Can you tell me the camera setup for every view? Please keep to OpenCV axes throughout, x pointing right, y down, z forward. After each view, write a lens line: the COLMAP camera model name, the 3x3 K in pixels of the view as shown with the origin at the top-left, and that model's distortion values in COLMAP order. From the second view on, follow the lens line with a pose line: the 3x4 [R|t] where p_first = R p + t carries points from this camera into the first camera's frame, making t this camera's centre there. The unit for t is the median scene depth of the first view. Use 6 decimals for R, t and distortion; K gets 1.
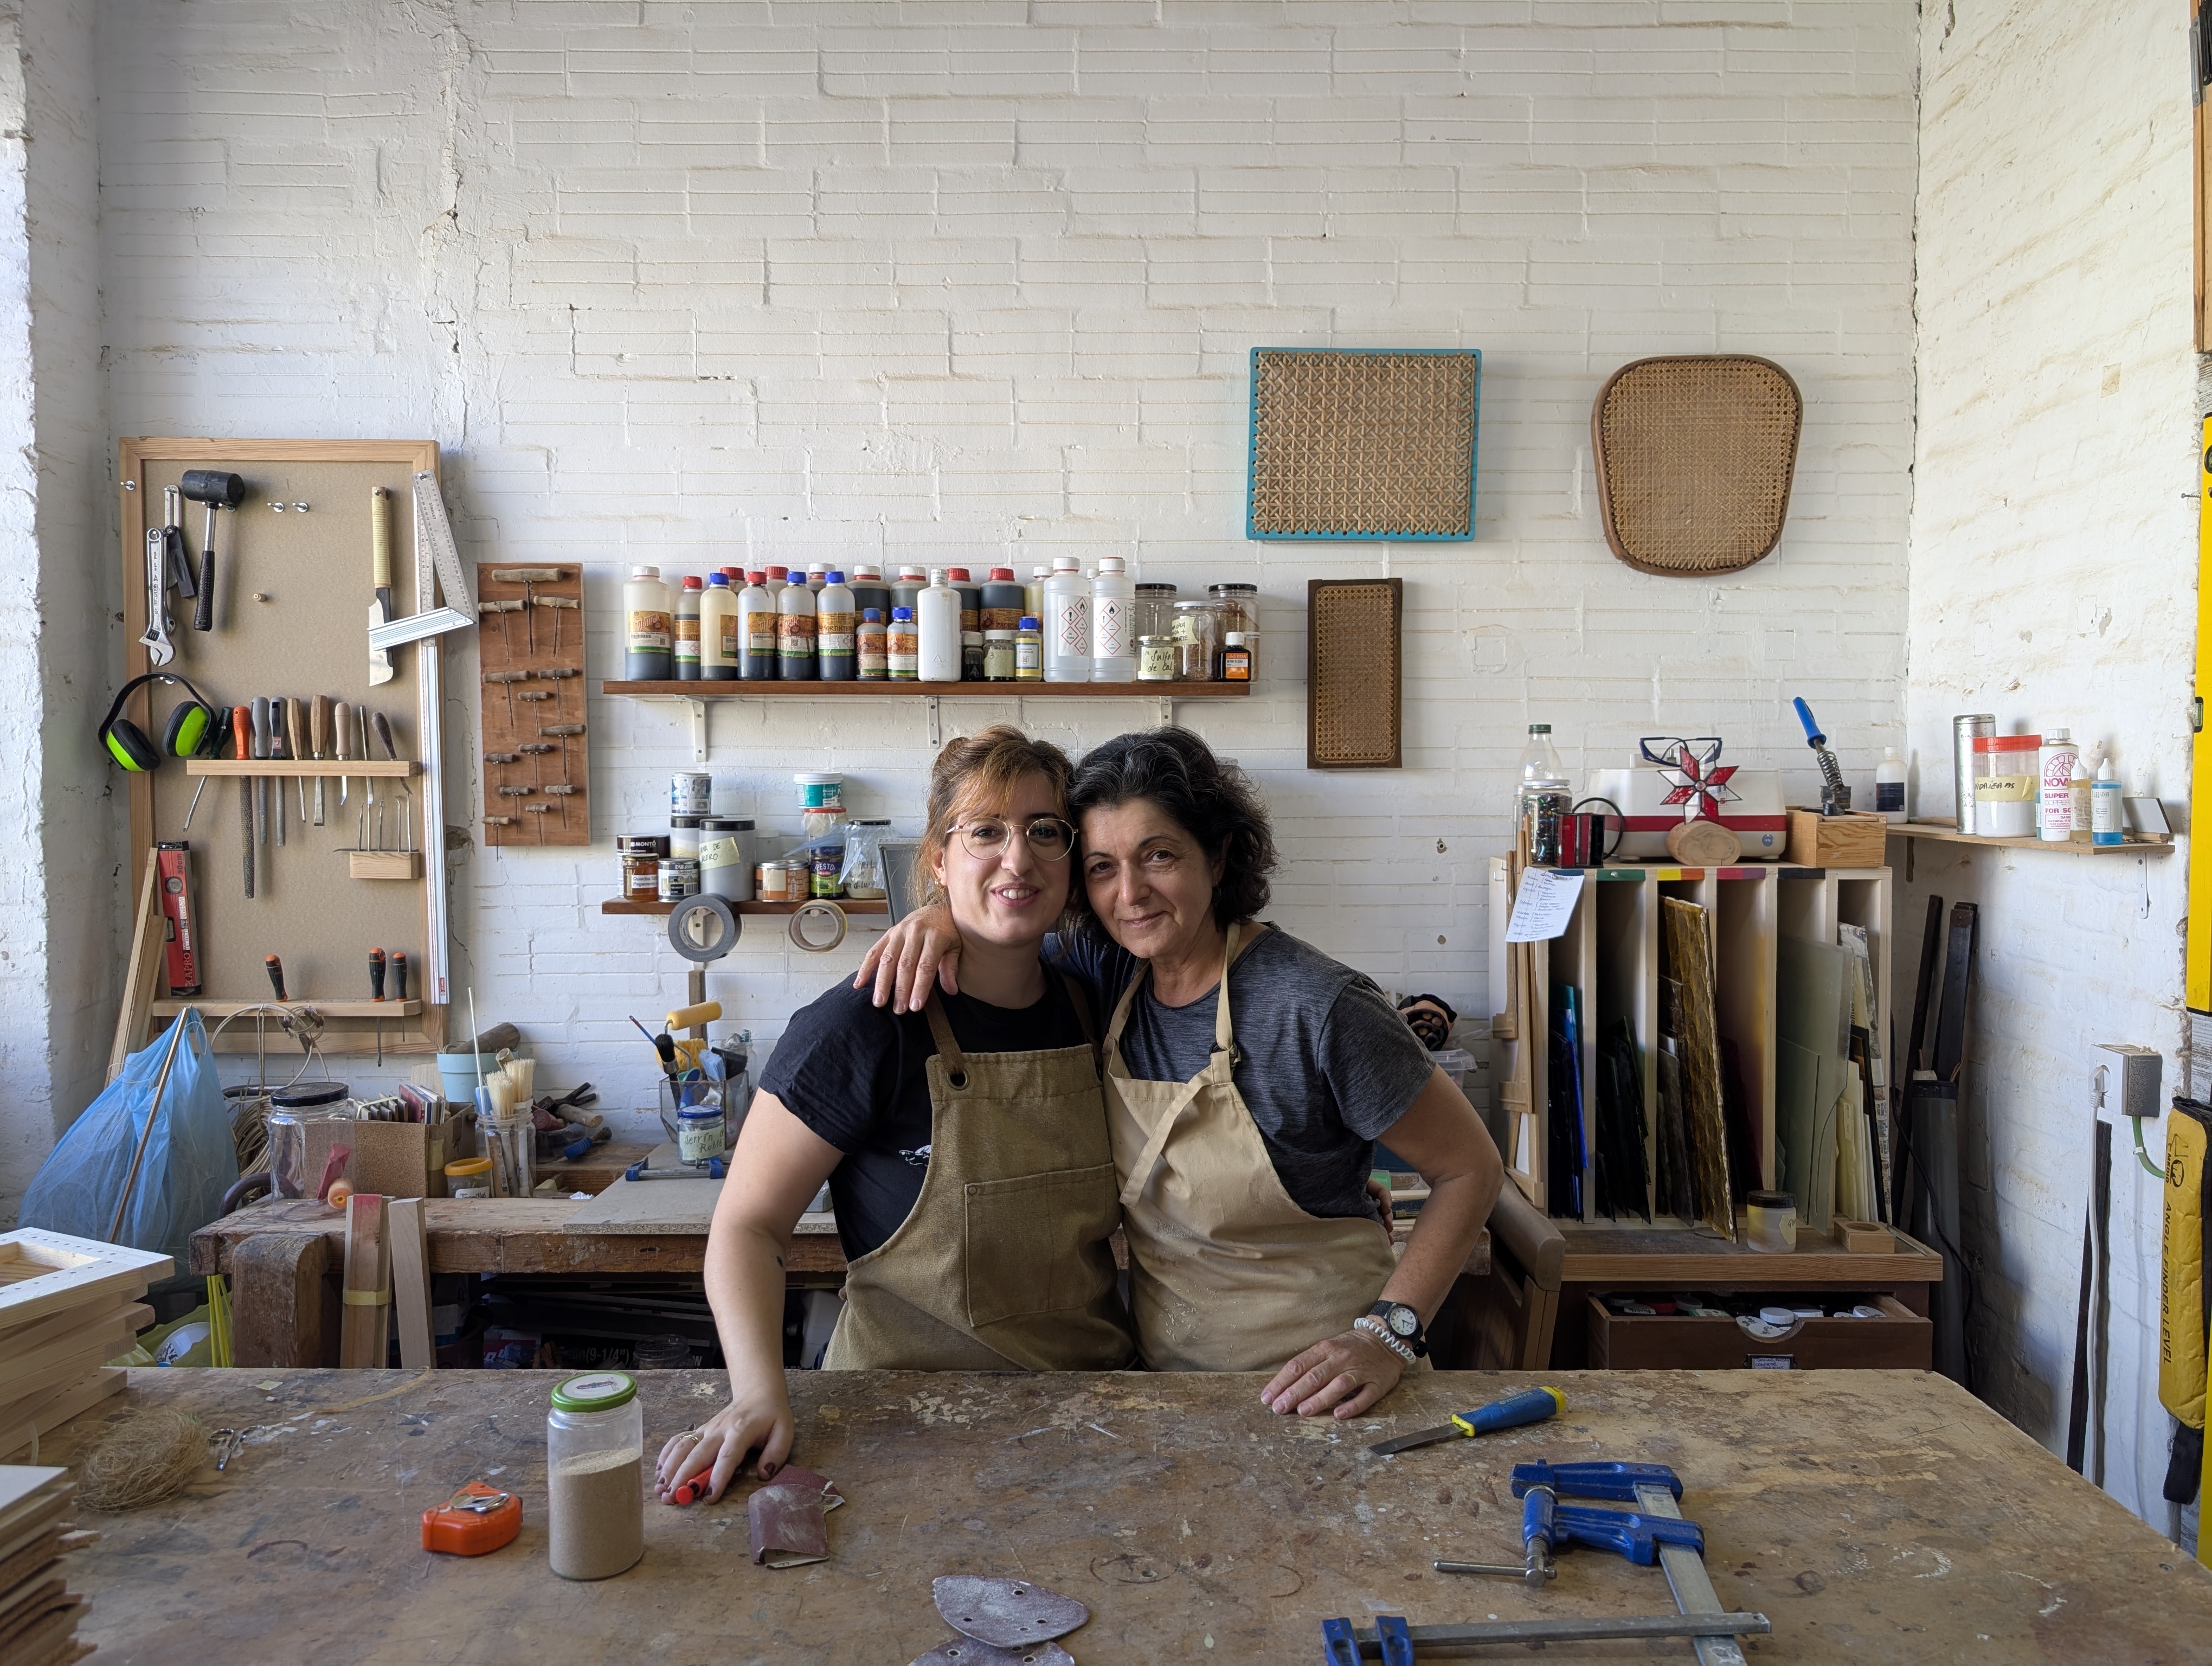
lens RADIAL K [[1617.6, 0, 1103.8], [0, 1617.6, 833.8], [0, 0, 1]] dist [0.004570, -0.004528]
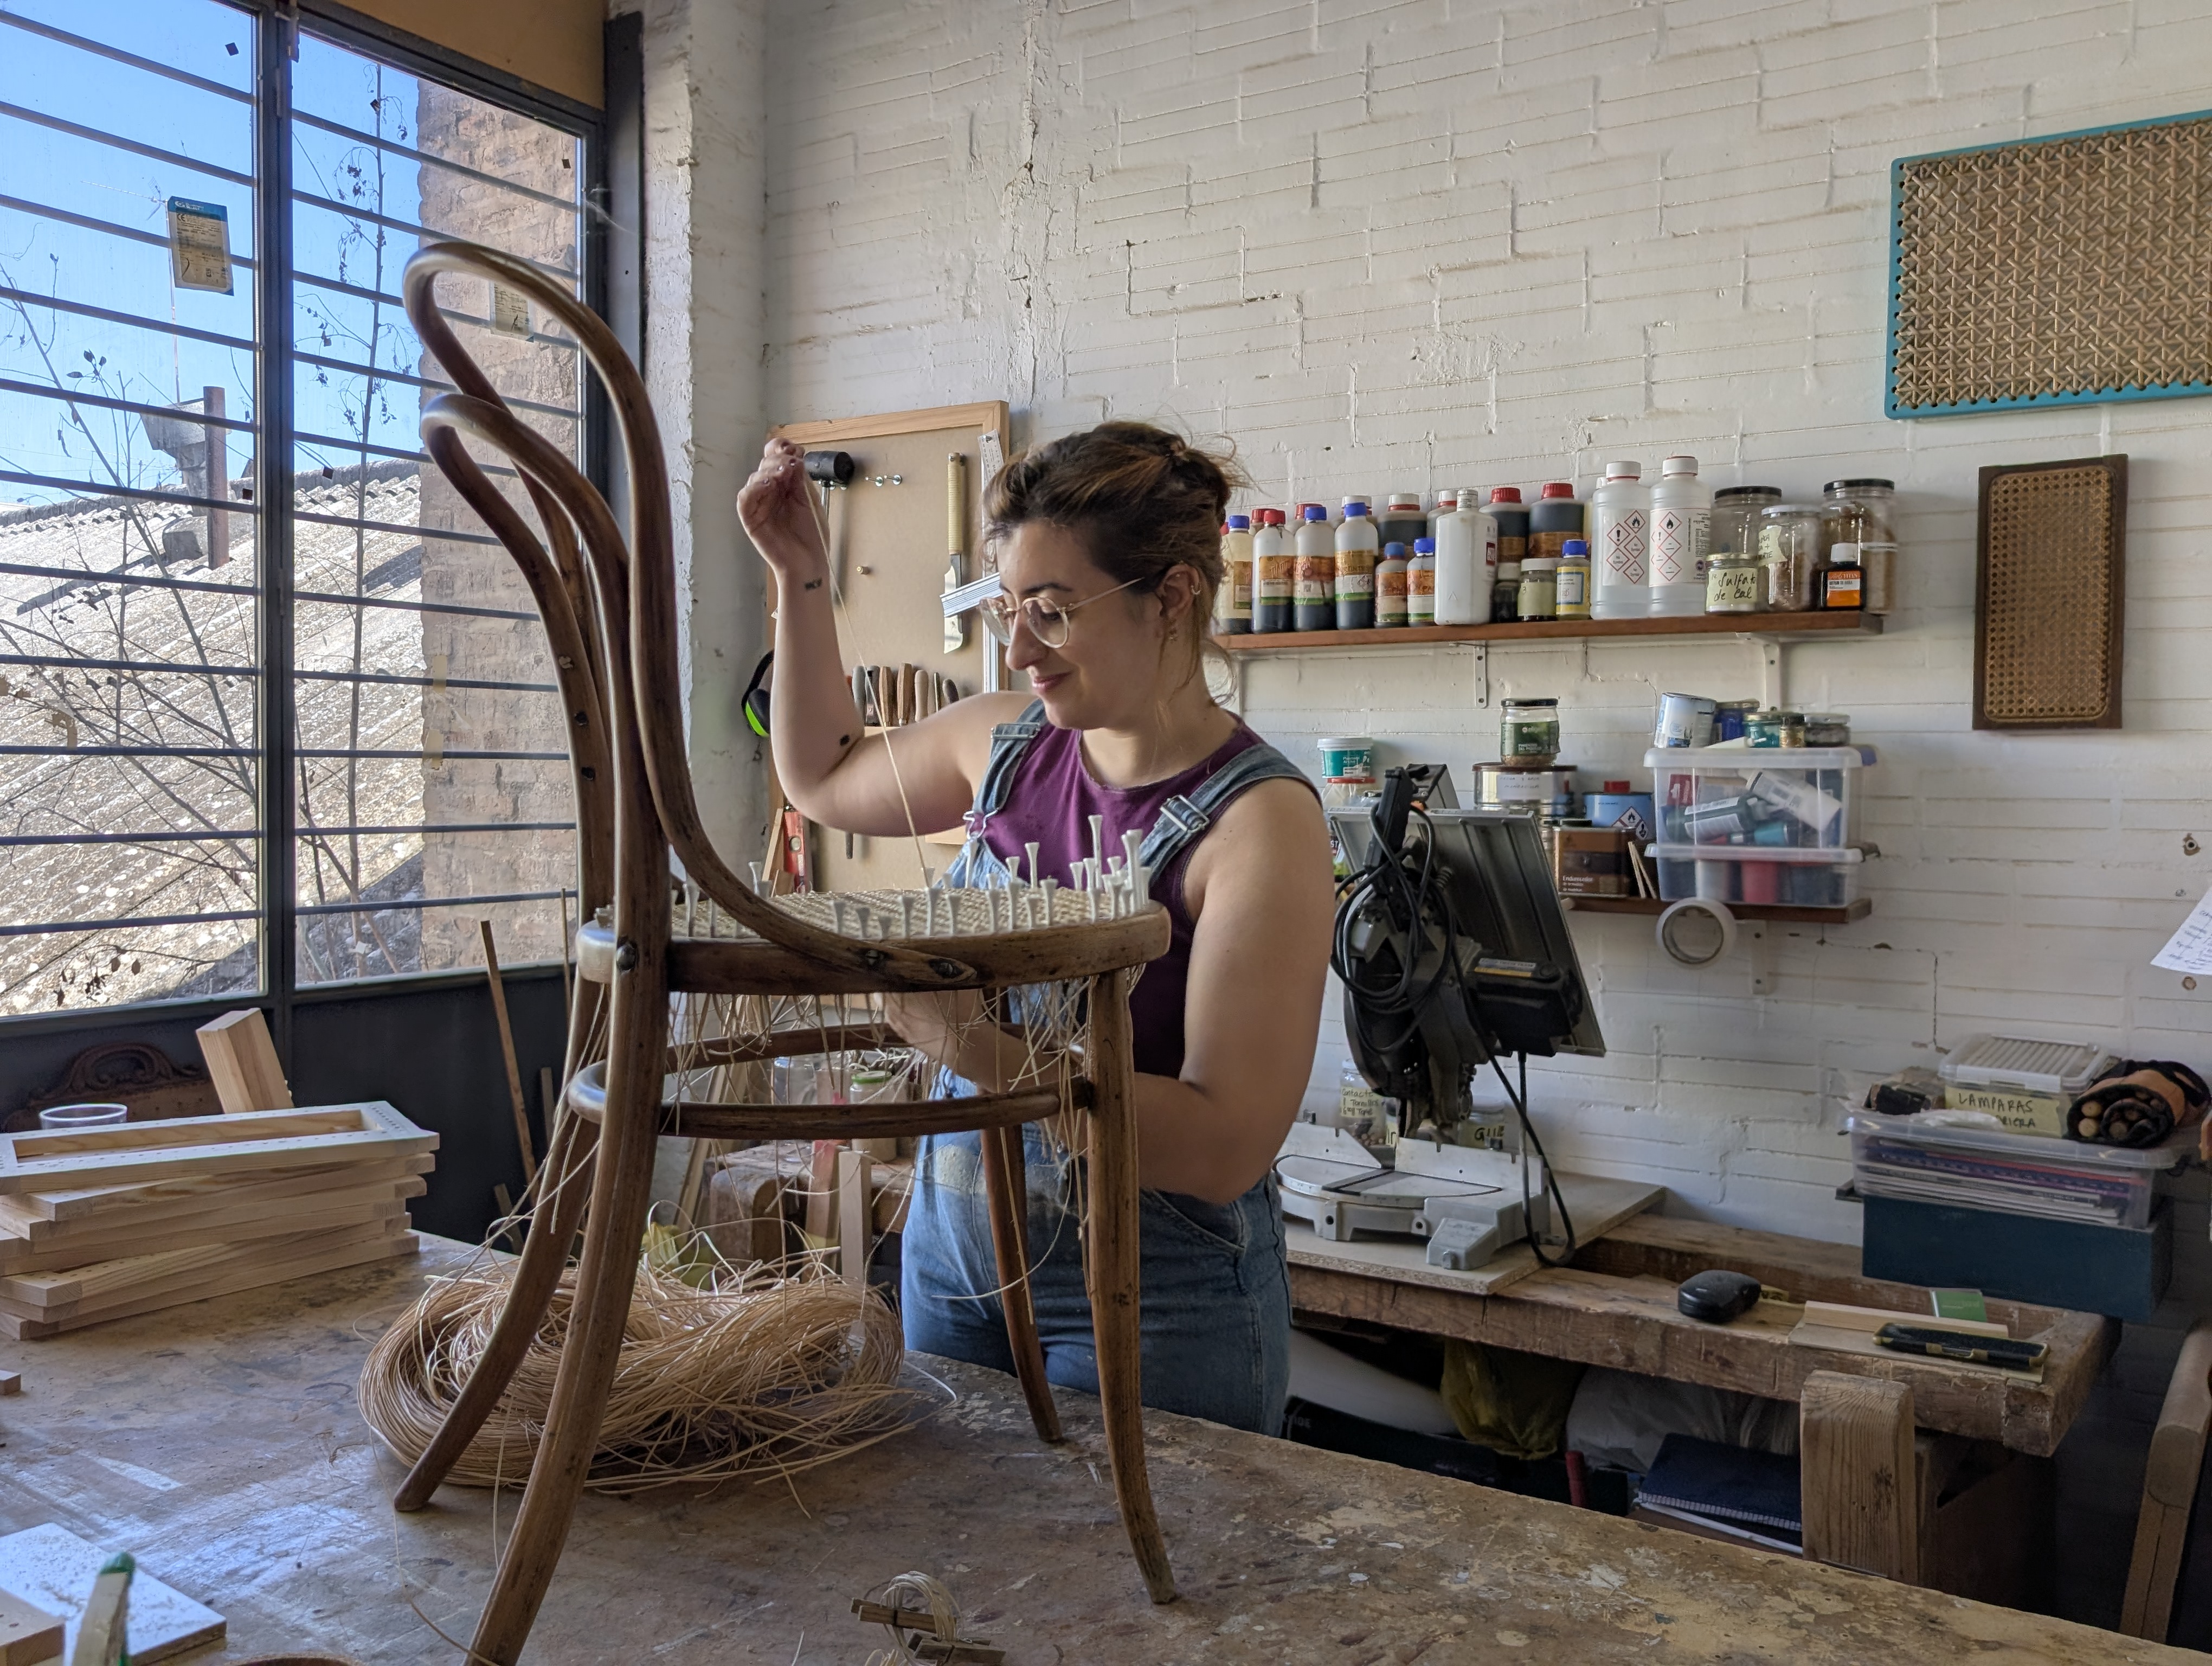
lens RADIAL K [[1854.6, 0, 1093.9], [0, 1854.6, 834.5], [0, 0, 1]] dist [0.002267, -0.001754]
pose [[0.833519, 0.026495, -0.551855, 0.262513], [-0.033207, 0.999446, -0.002170, 0.021178], [0.551492, 0.020134, 0.833937, 0.099038]]
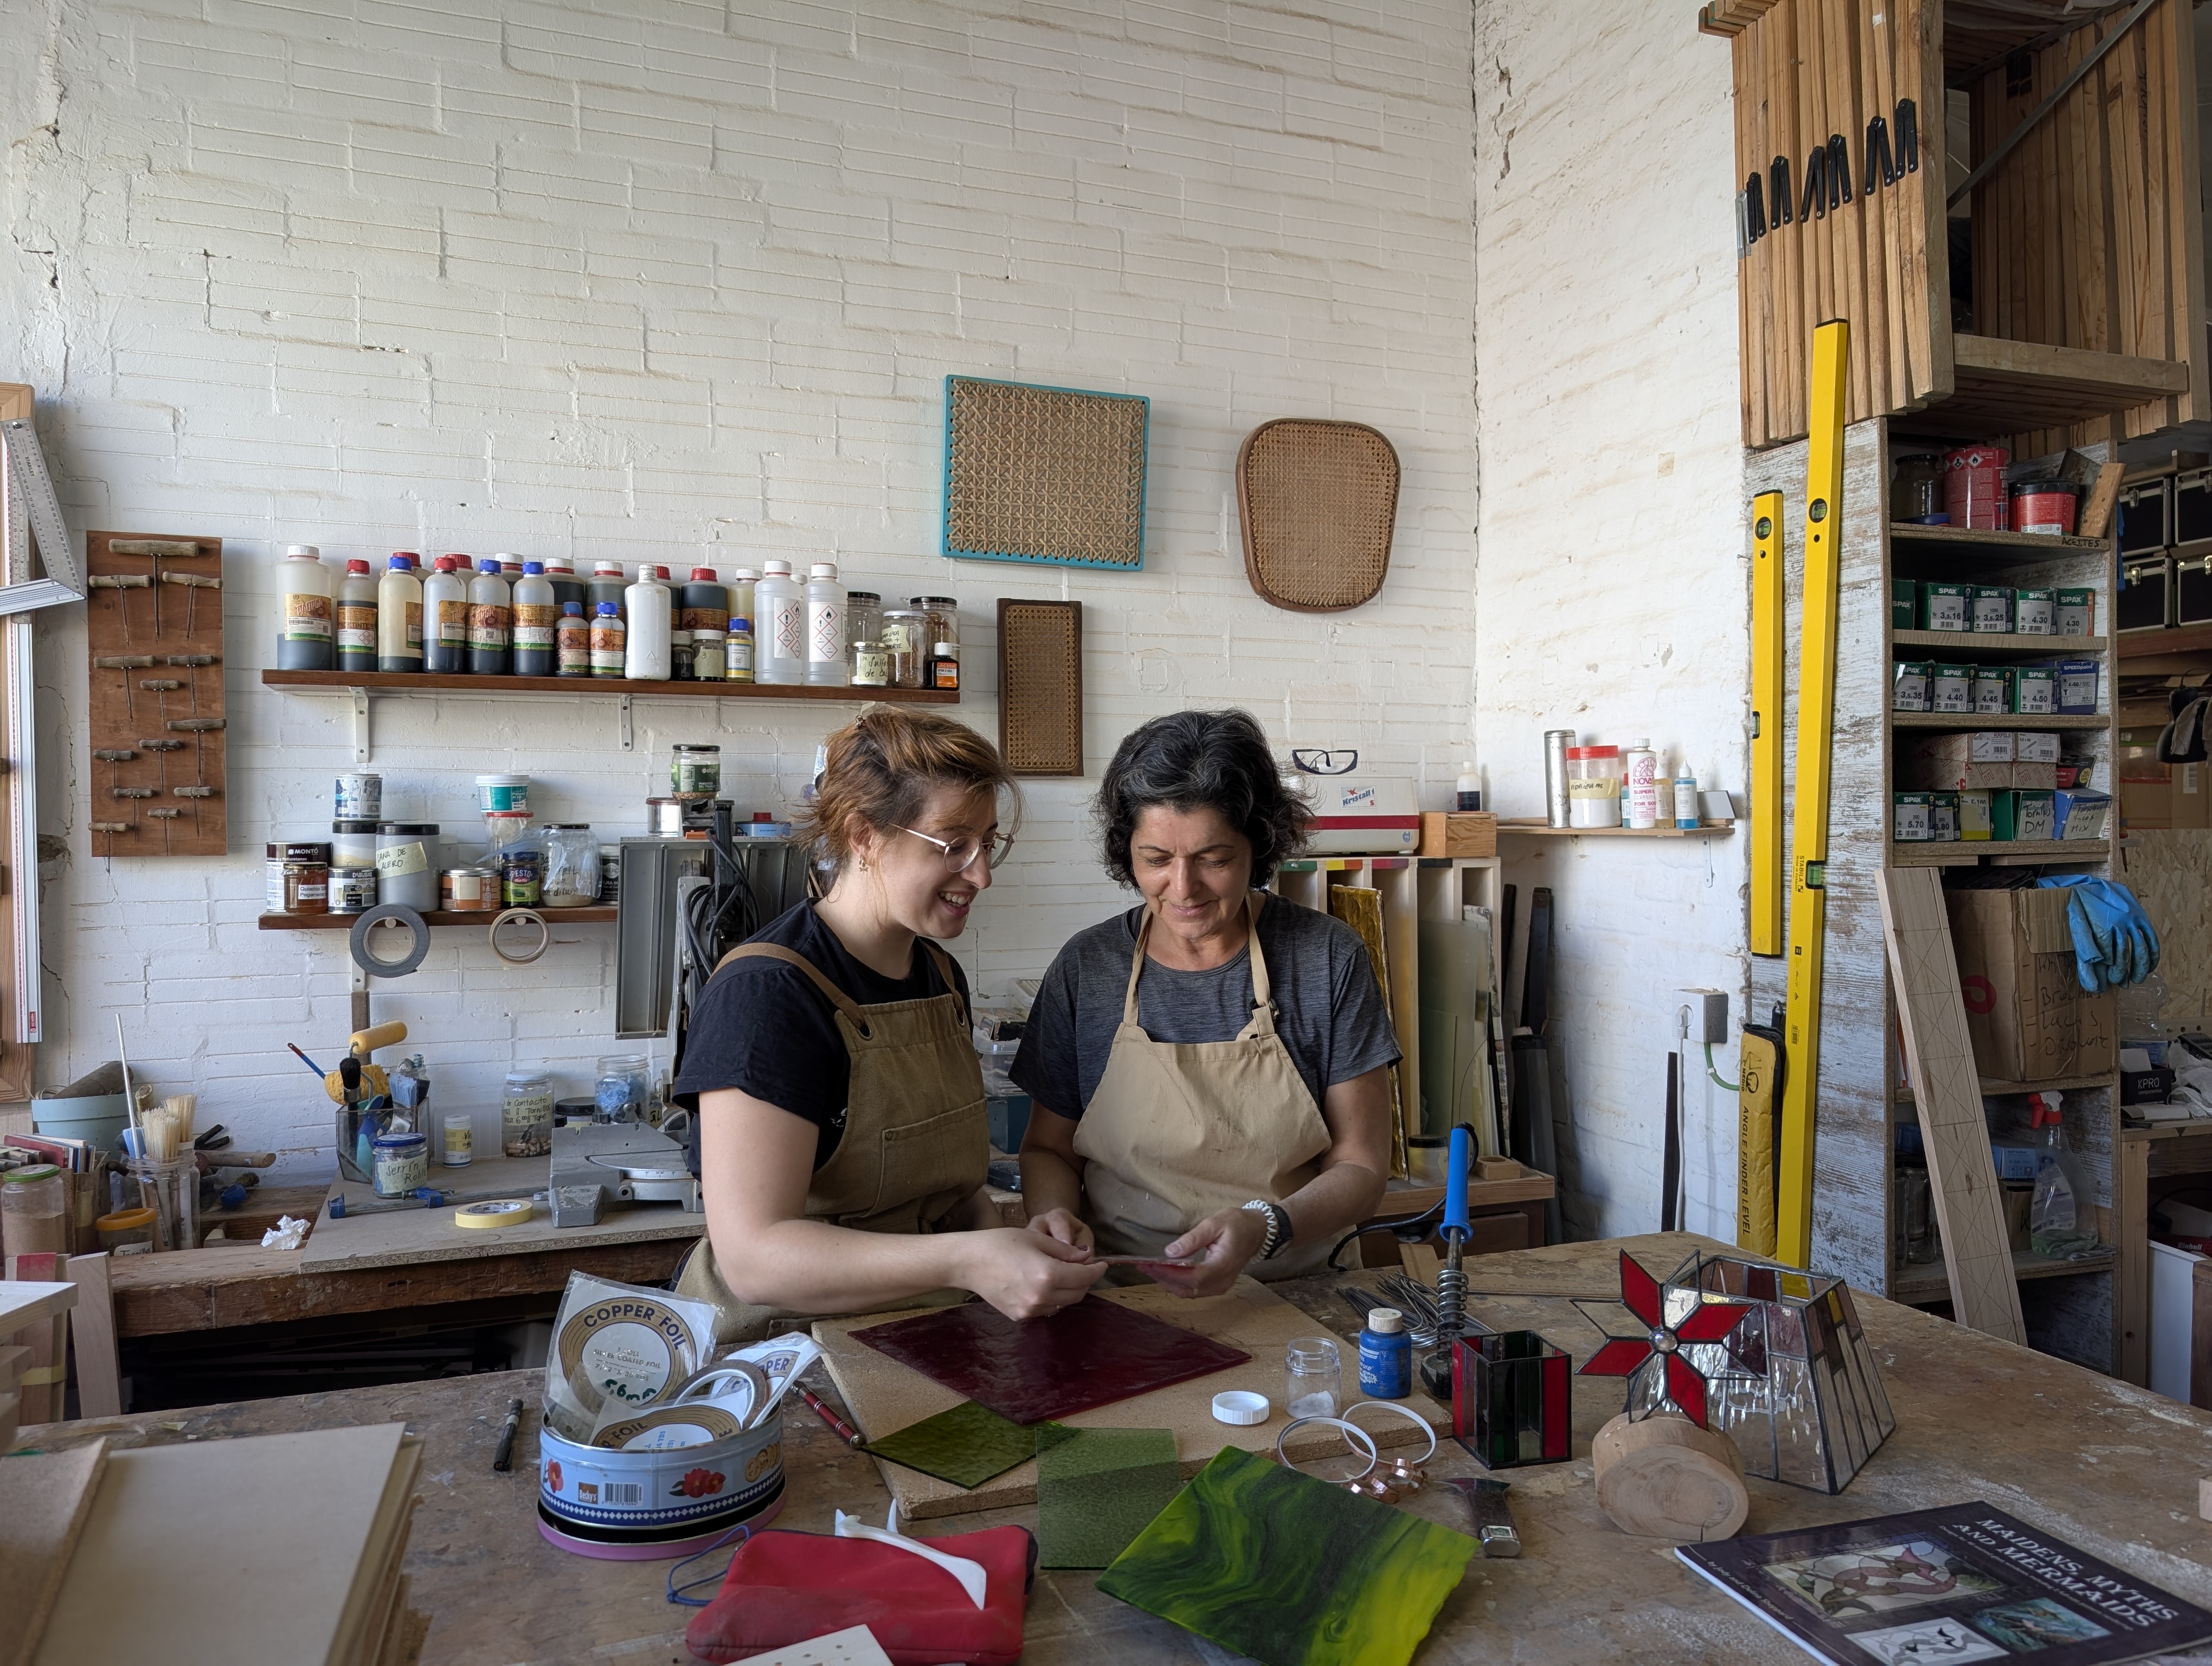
lens RADIAL K [[1617.6, 0, 1103.8], [0, 1617.6, 833.8], [0, 0, 1]] dist [0.004570, -0.004528]
pose [[0.929176, -0.004486, 0.369611, -0.203932], [0.016686, 0.999416, -0.029816, 0.030761], [-0.369261, 0.033872, 0.928708, -0.003401]]
